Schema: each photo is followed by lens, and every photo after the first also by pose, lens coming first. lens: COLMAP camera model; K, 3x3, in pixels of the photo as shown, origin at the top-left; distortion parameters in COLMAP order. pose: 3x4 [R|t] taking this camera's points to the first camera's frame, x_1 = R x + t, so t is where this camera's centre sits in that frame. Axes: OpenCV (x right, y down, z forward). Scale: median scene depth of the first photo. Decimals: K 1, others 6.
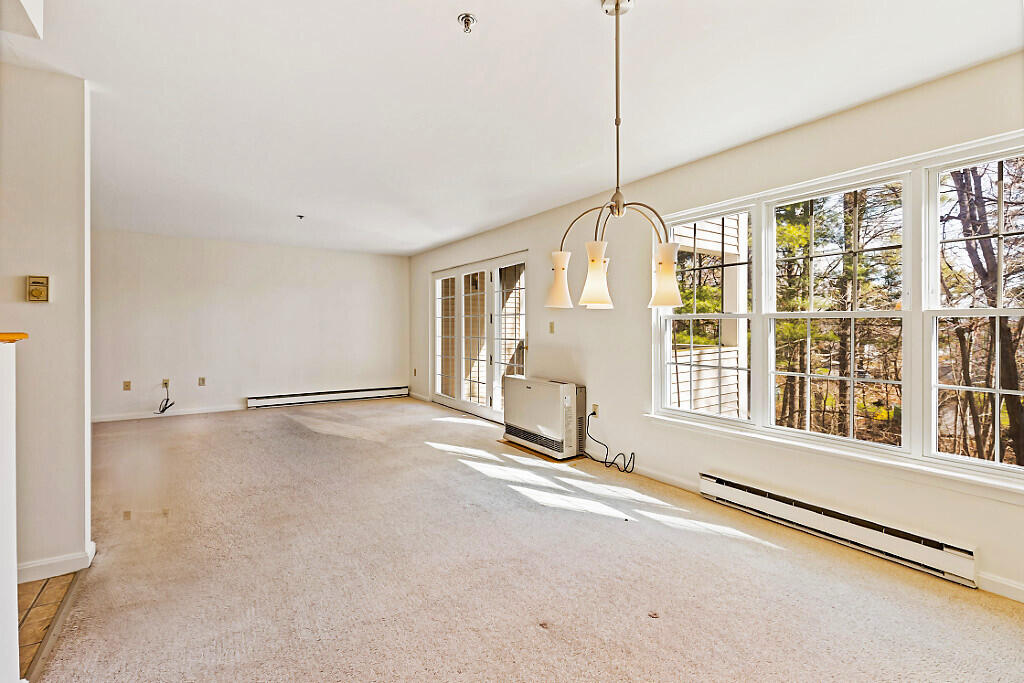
lens RADIAL K [[464.6, 0, 512.9], [0, 464.6, 325.2], [0, 0, 1]] dist [-0.001255, -0.000380]
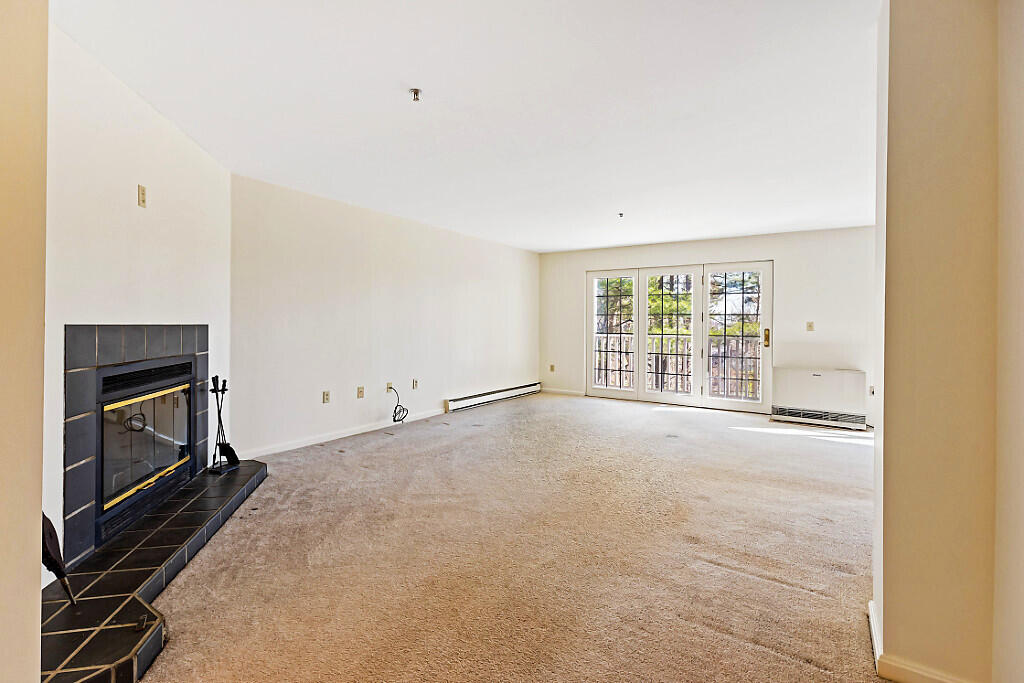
lens RADIAL K [[470.2, 0, 503.9], [0, 470.2, 322.8], [0, 0, 1]] dist [-0.000710, -0.000723]
pose [[0.924622, 0.011414, 0.380716, -1.307653], [-0.013399, 0.999907, 0.002563, 0.003647], [-0.380651, -0.007471, 0.924688, 0.180073]]
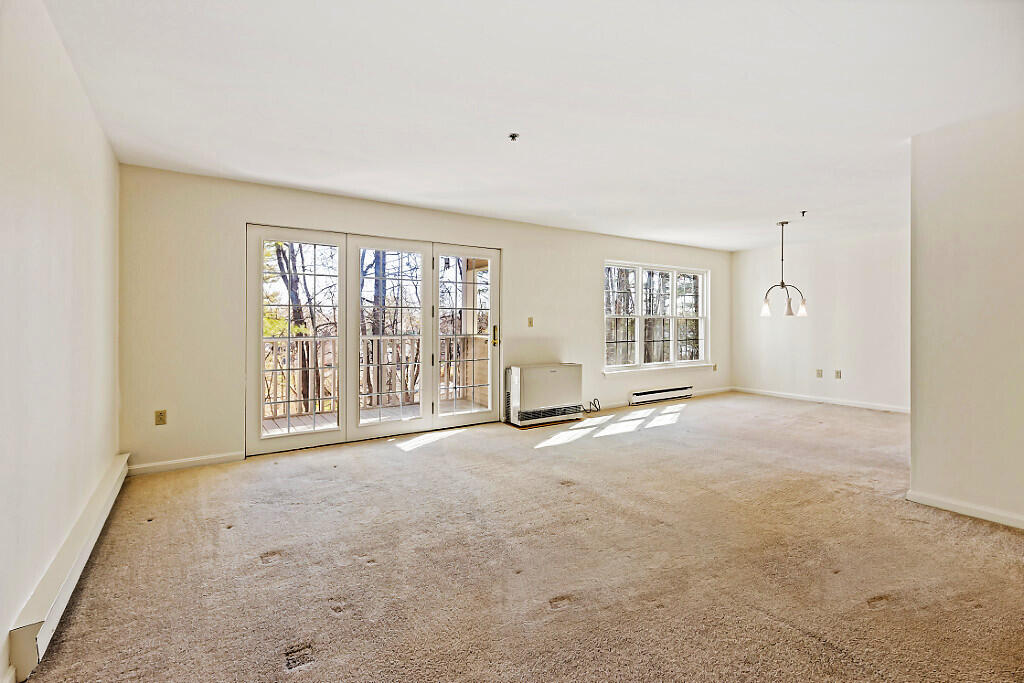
lens RADIAL K [[470.2, 0, 503.9], [0, 470.2, 322.8], [0, 0, 1]] dist [-0.000710, -0.000723]
pose [[-0.004401, 0.000904, 0.999990, -1.292546], [-0.003003, 0.999995, -0.000917, 0.008263], [-0.999986, -0.003007, -0.004398, 1.225070]]
